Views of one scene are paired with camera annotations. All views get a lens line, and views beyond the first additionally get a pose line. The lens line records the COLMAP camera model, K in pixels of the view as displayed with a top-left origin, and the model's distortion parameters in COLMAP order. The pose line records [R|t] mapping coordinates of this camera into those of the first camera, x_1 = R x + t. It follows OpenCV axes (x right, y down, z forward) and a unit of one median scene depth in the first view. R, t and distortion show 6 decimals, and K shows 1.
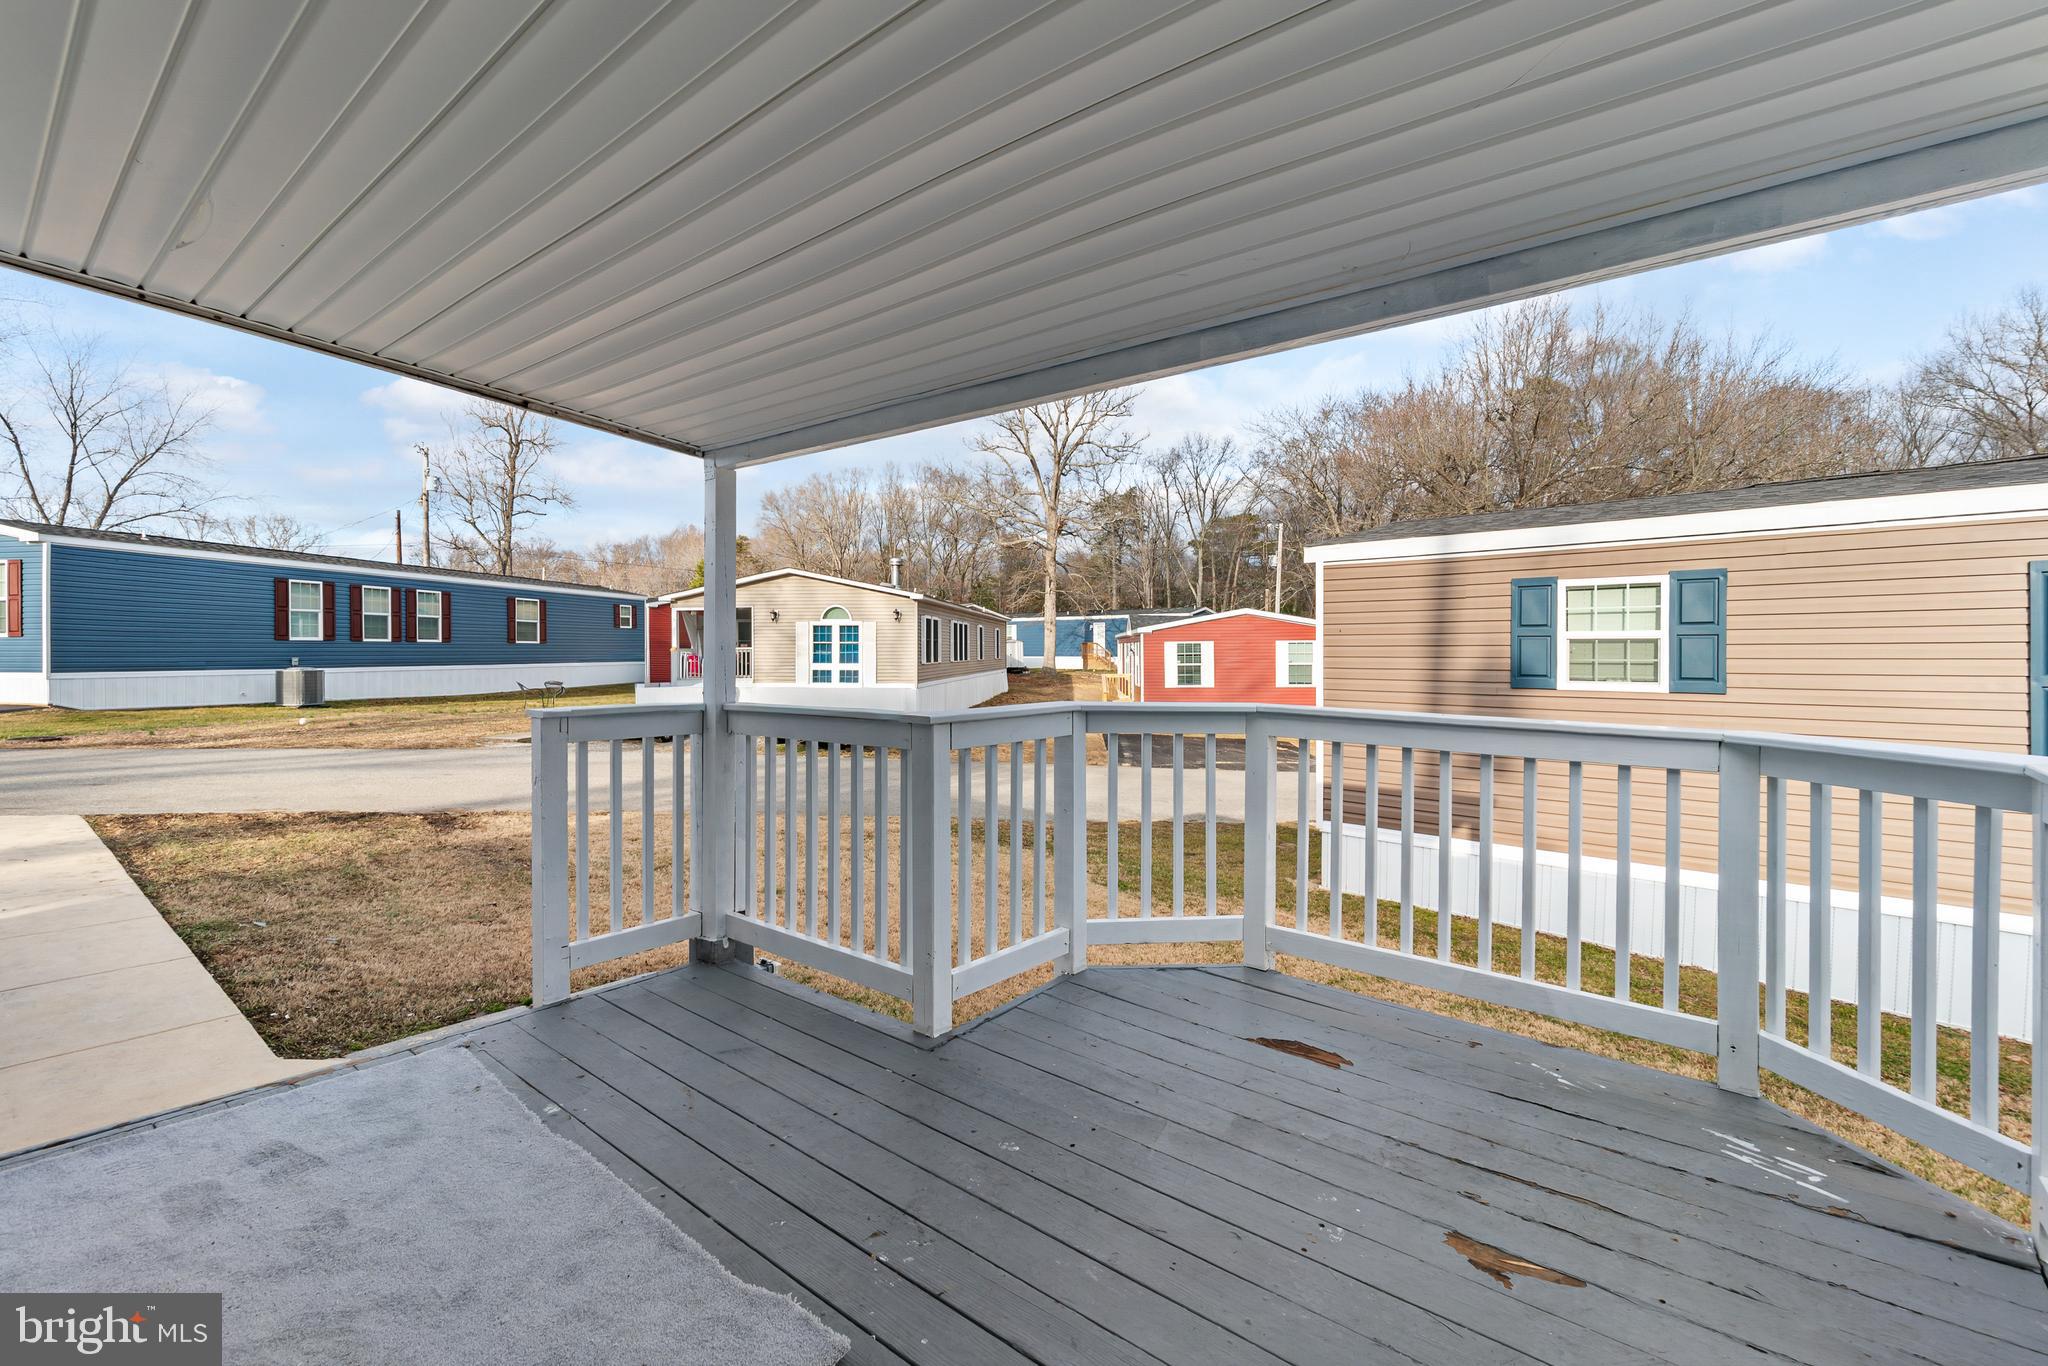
lens RADIAL K [[879.0, 0, 1031.5], [0, 879.0, 653.5], [0, 0, 1]] dist [-0.000709, -0.000043]
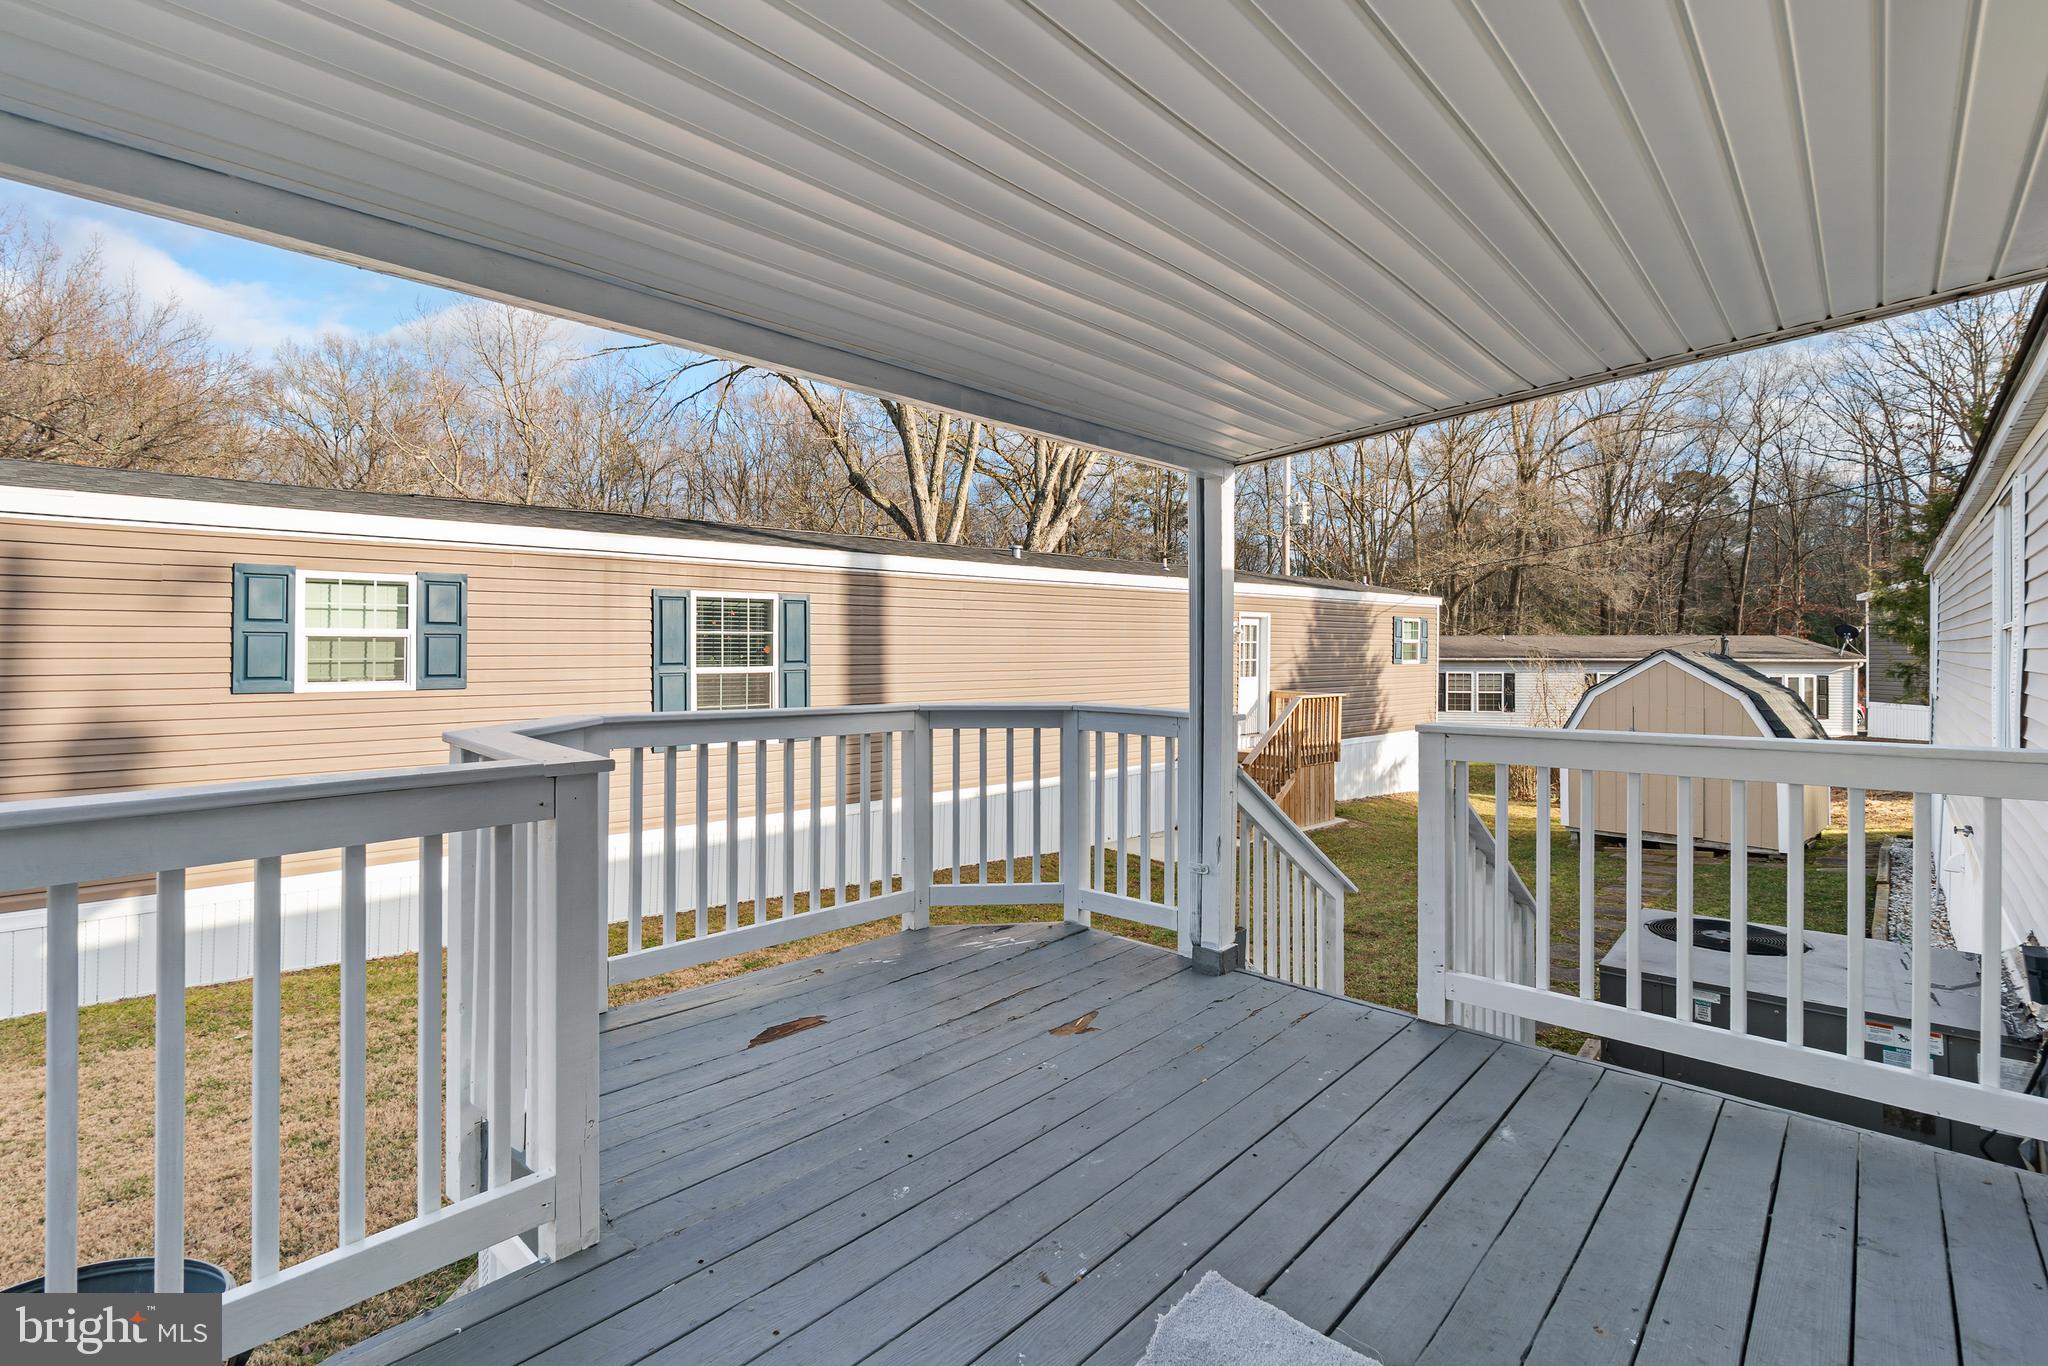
lens RADIAL K [[879.0, 0, 1031.5], [0, 879.0, 653.5], [0, 0, 1]] dist [-0.000709, -0.000043]
pose [[0.103164, -0.007068, 0.994639, -0.229447], [0.002118, 0.999974, 0.006886, -0.003905], [-0.994662, 0.001396, 0.103177, 0.188483]]
